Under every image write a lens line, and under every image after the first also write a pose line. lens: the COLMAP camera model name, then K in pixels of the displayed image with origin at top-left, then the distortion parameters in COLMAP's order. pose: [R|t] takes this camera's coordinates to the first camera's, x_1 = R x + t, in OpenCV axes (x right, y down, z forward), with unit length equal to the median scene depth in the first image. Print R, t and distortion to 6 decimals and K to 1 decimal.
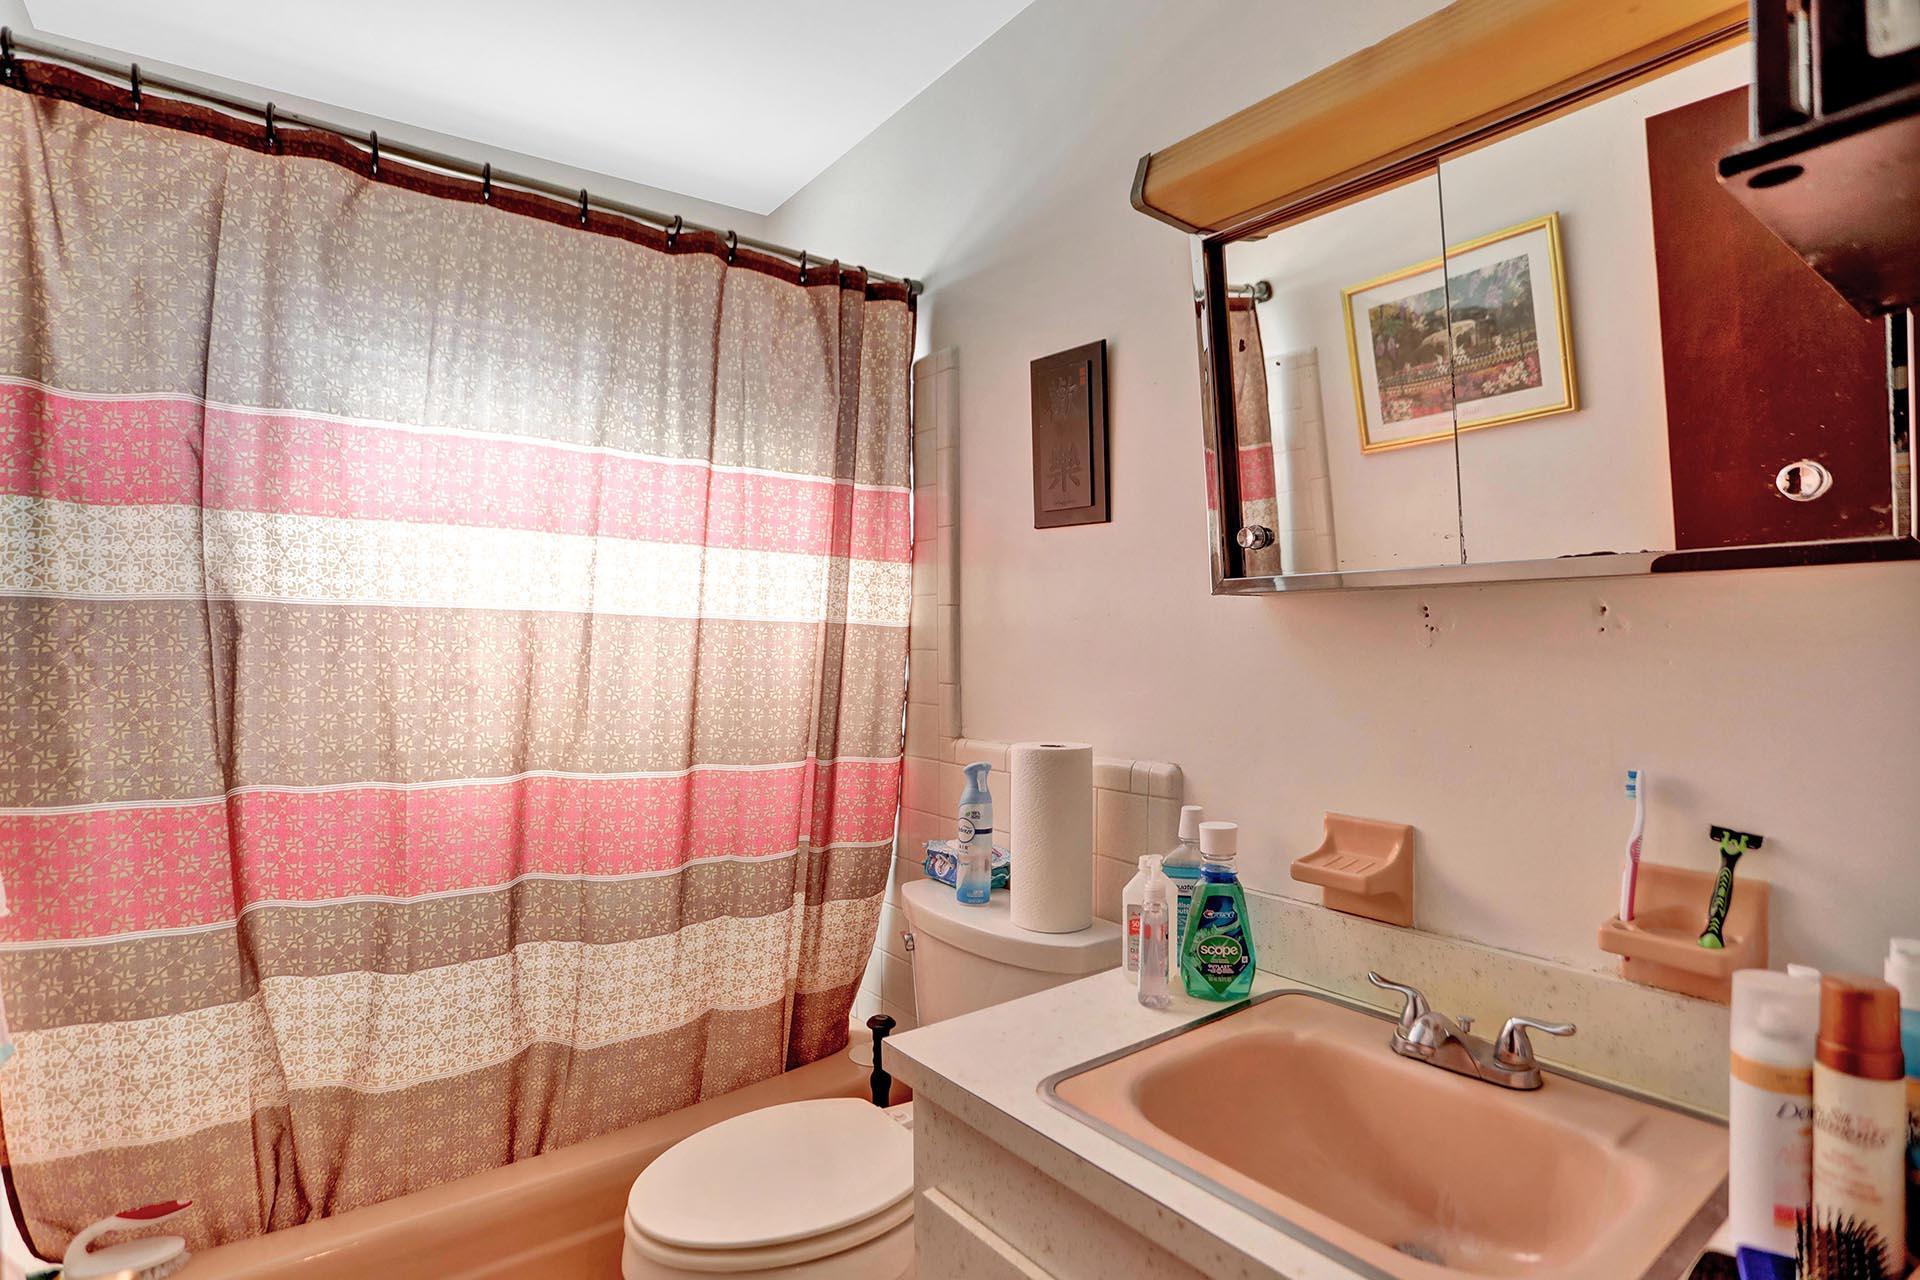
lens RADIAL K [[959.9, 0, 941.5], [0, 959.9, 654.1], [0, 0, 1]] dist [-0.058993, 0.018594]
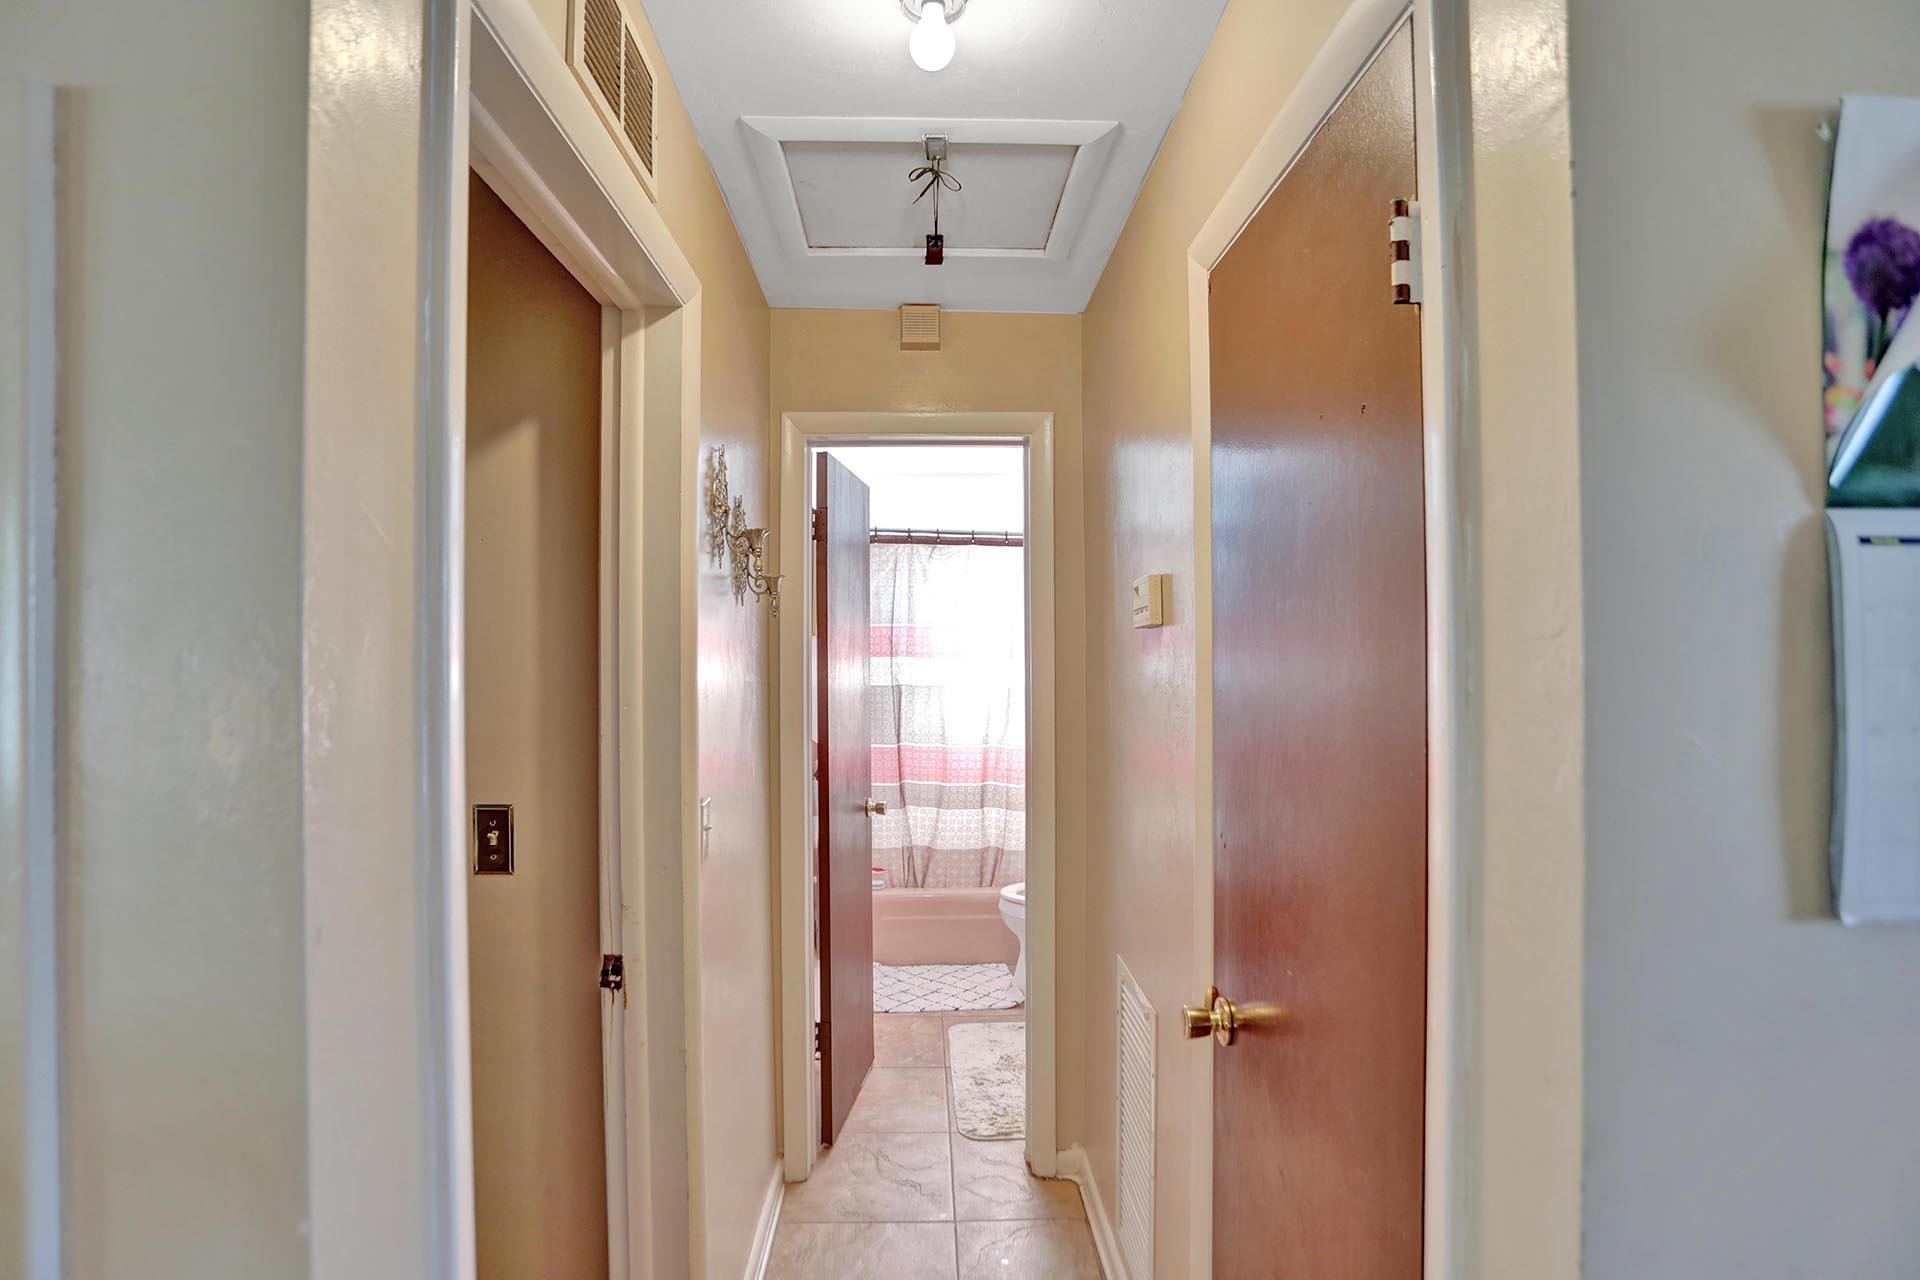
lens RADIAL K [[959.9, 0, 962.6], [0, 959.9, 643.1], [0, 0, 1]] dist [-0.058993, 0.018594]
pose [[0.824141, 0.000736, -0.566385, 1.187527], [-0.008122, 0.999912, -0.010519, -0.154063], [0.566327, 0.013269, 0.824074, -1.476291]]
